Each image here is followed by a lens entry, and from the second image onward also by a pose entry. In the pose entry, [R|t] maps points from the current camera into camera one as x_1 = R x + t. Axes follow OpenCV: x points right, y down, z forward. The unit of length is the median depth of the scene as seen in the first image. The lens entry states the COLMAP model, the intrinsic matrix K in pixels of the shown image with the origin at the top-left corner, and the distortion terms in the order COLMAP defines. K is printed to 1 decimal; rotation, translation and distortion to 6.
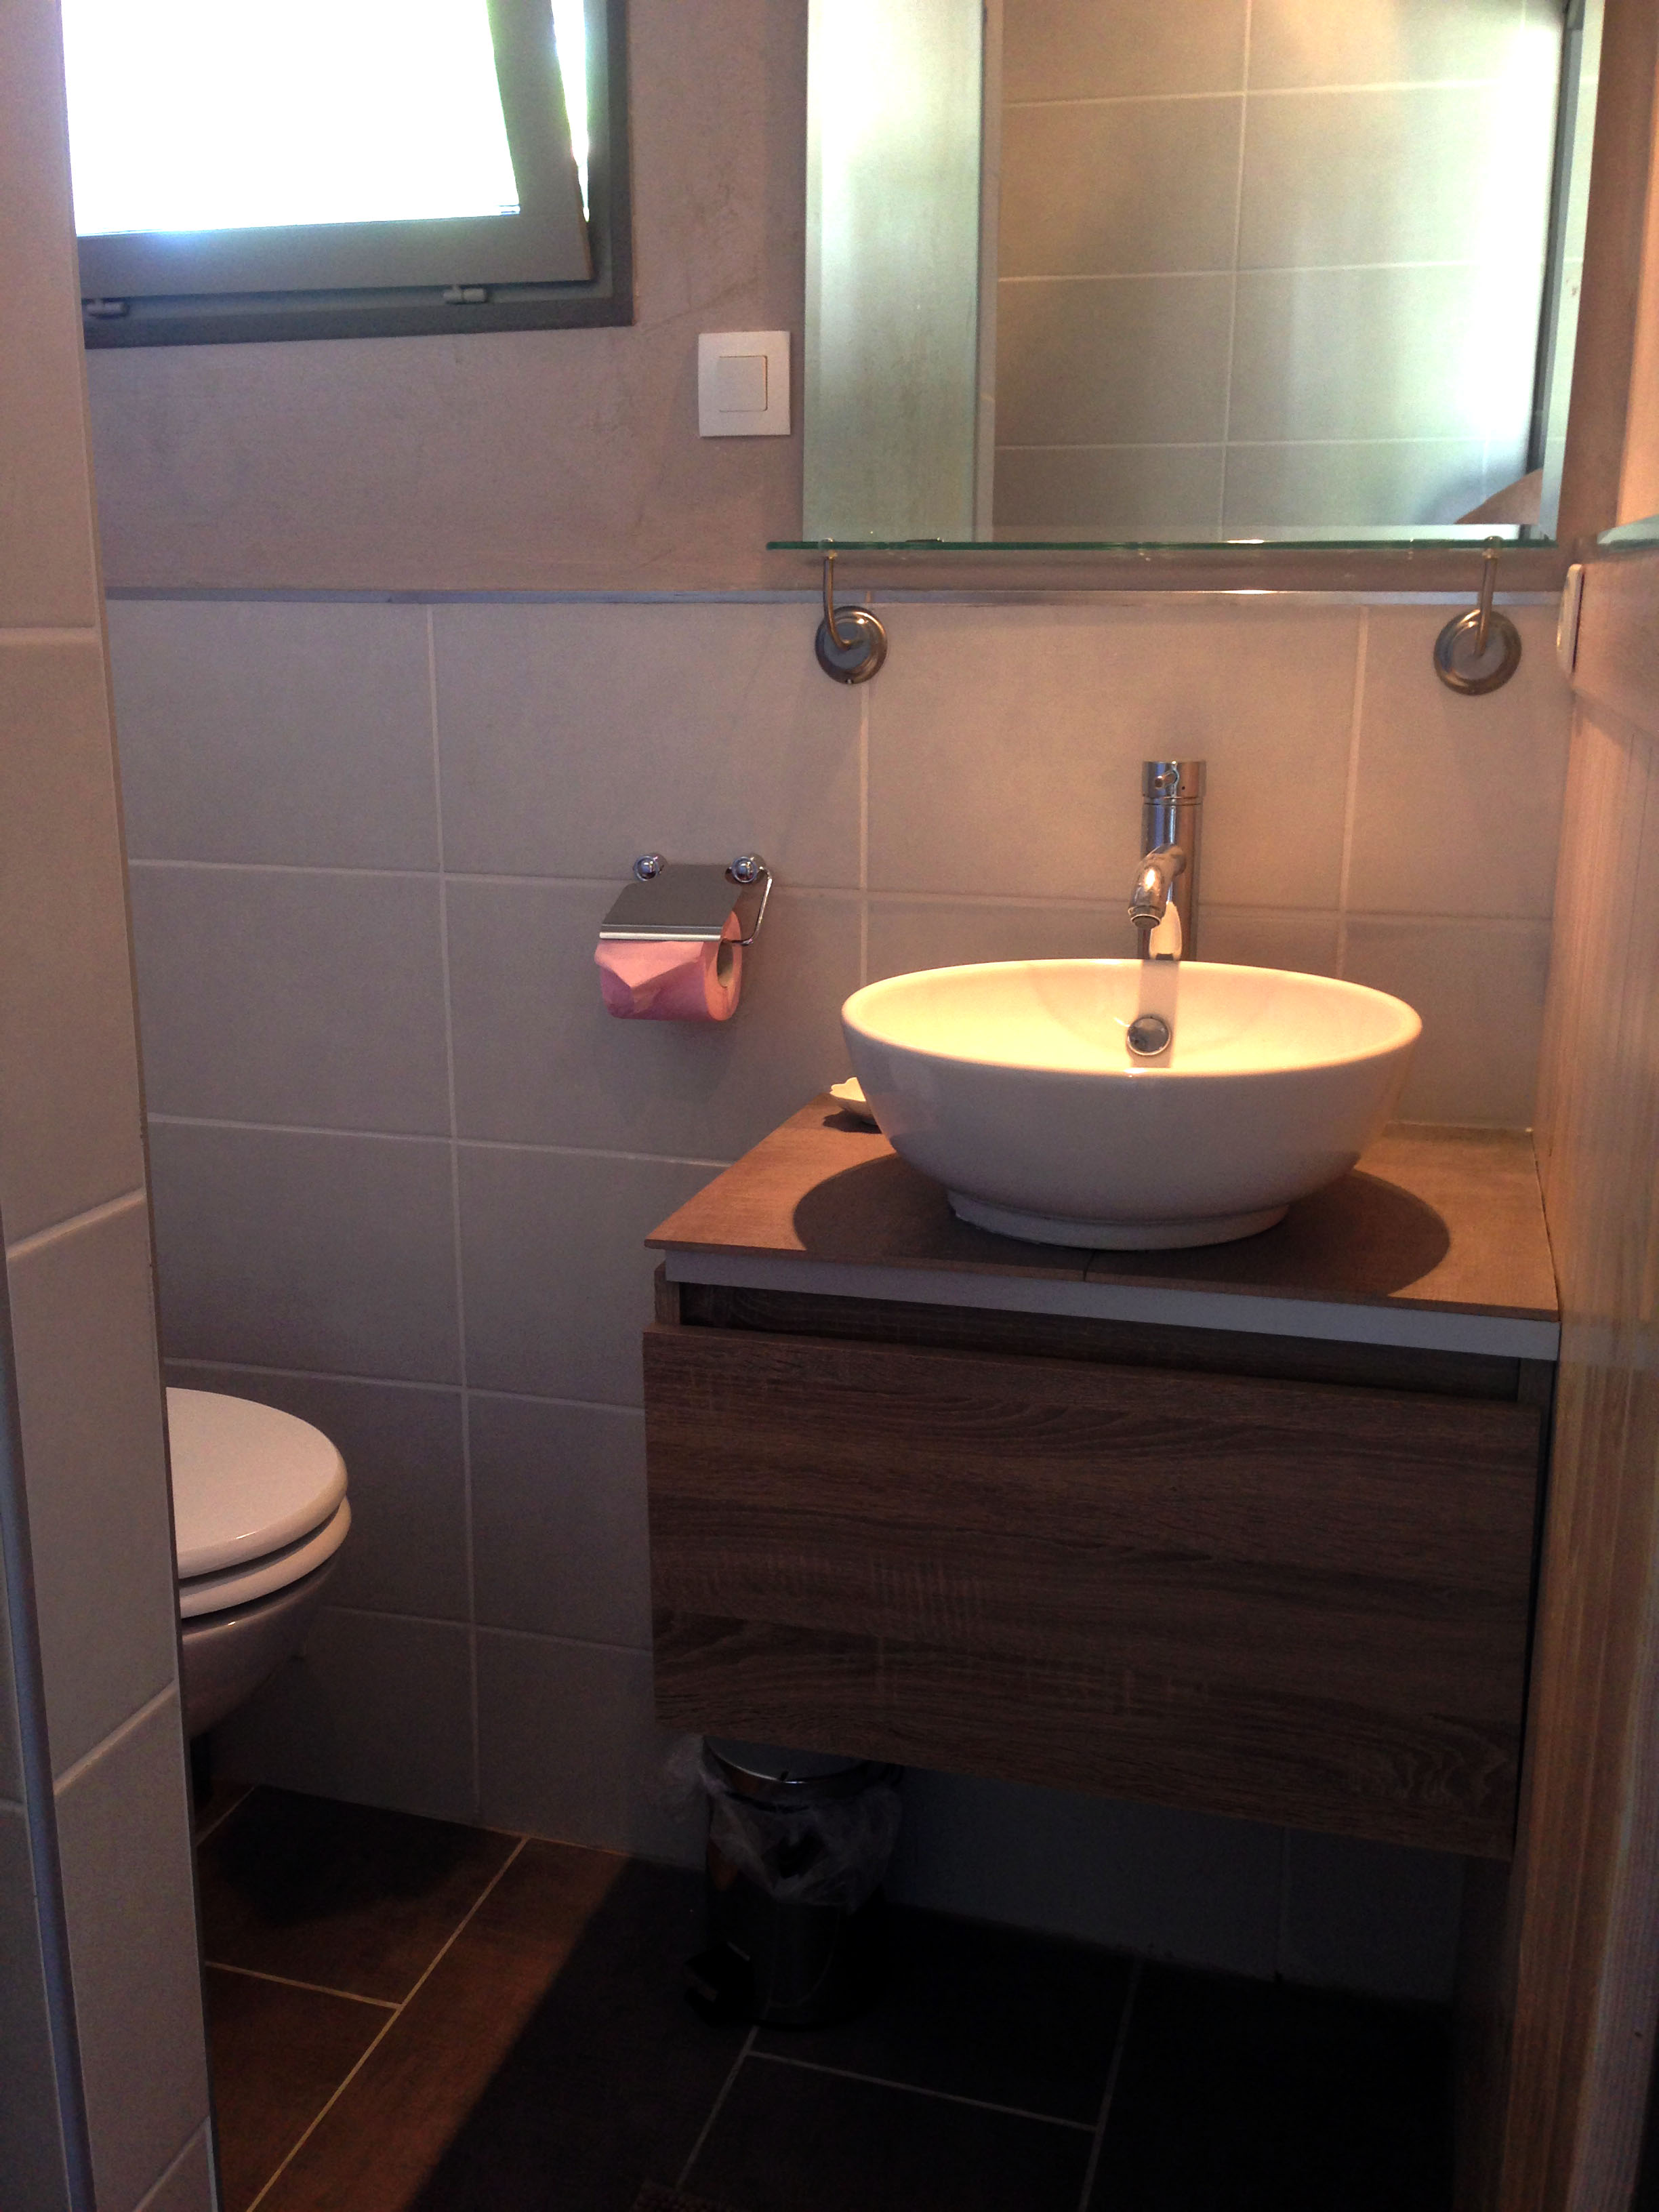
lens RADIAL K [[2032.5, 0, 828.8], [0, 2032.5, 1108.9], [0, 0, 1]] dist [0.104835, -0.148638]
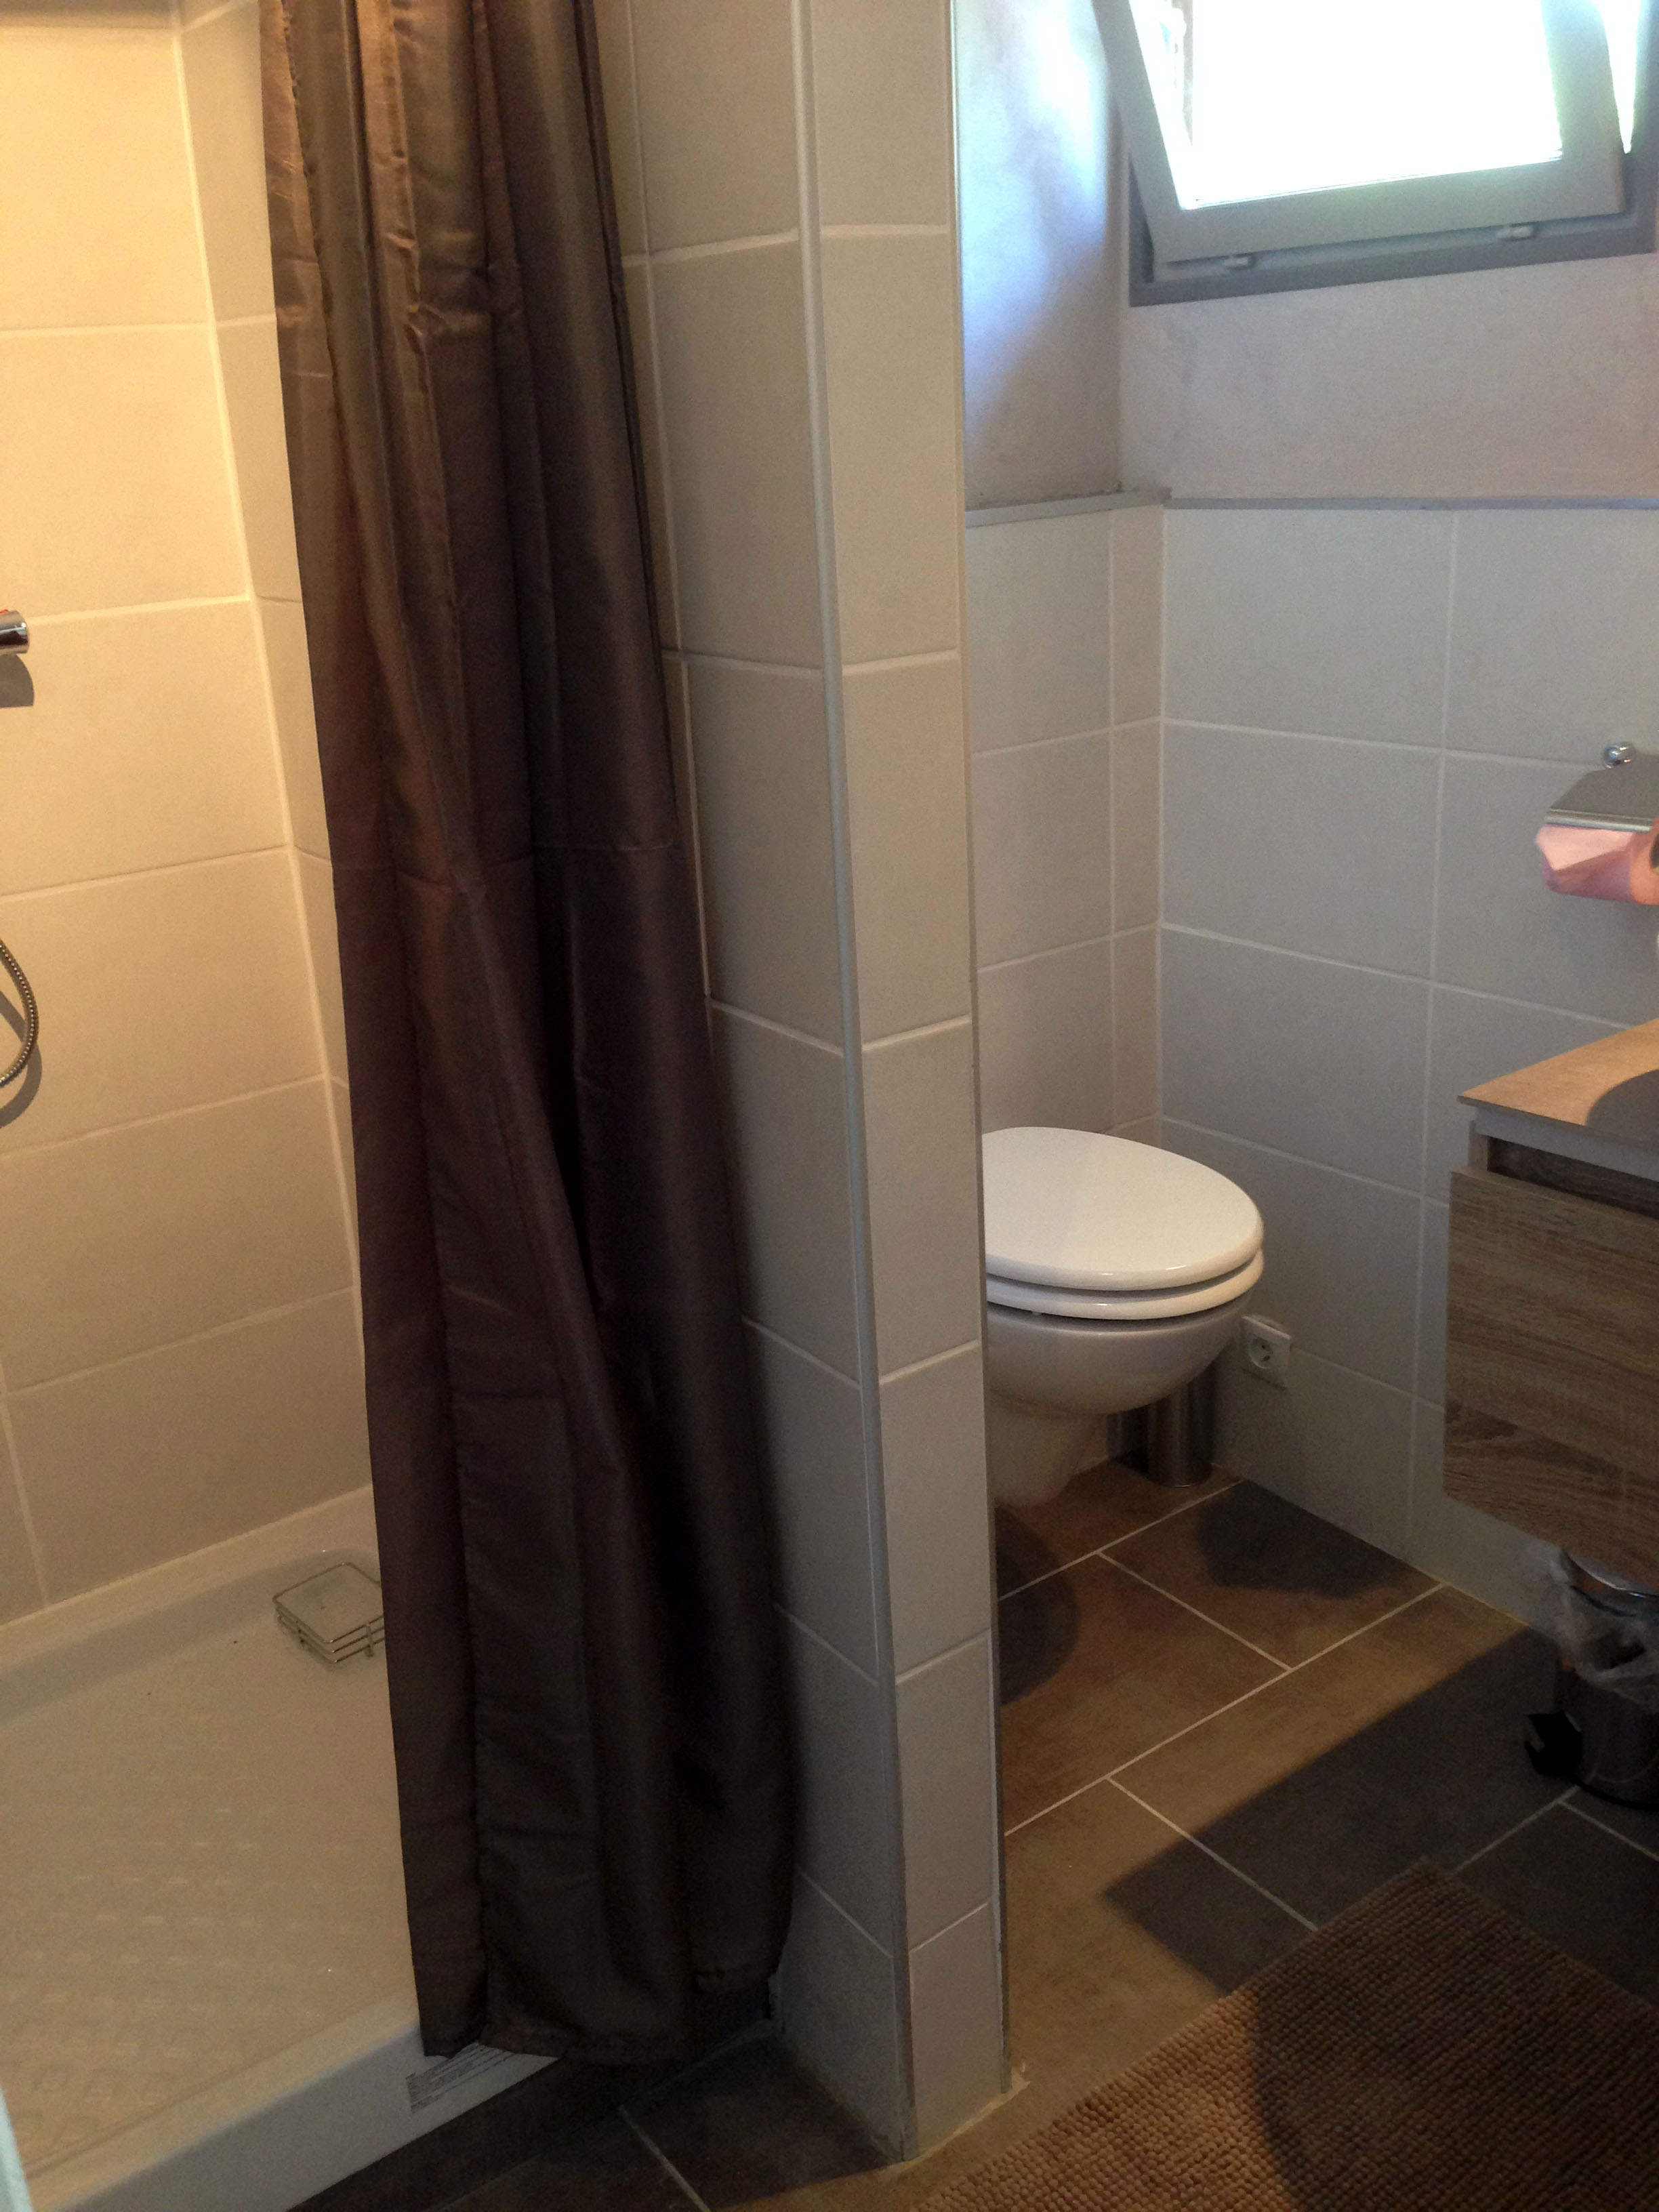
lens RADIAL K [[2032.5, 0, 828.8], [0, 2032.5, 1108.9], [0, 0, 1]] dist [0.104835, -0.148638]
pose [[0.796215, 0.154918, -0.584843, 0.263075], [-0.088548, 0.986091, 0.140654, -0.053055], [0.598499, -0.060204, 0.798858, -0.148518]]
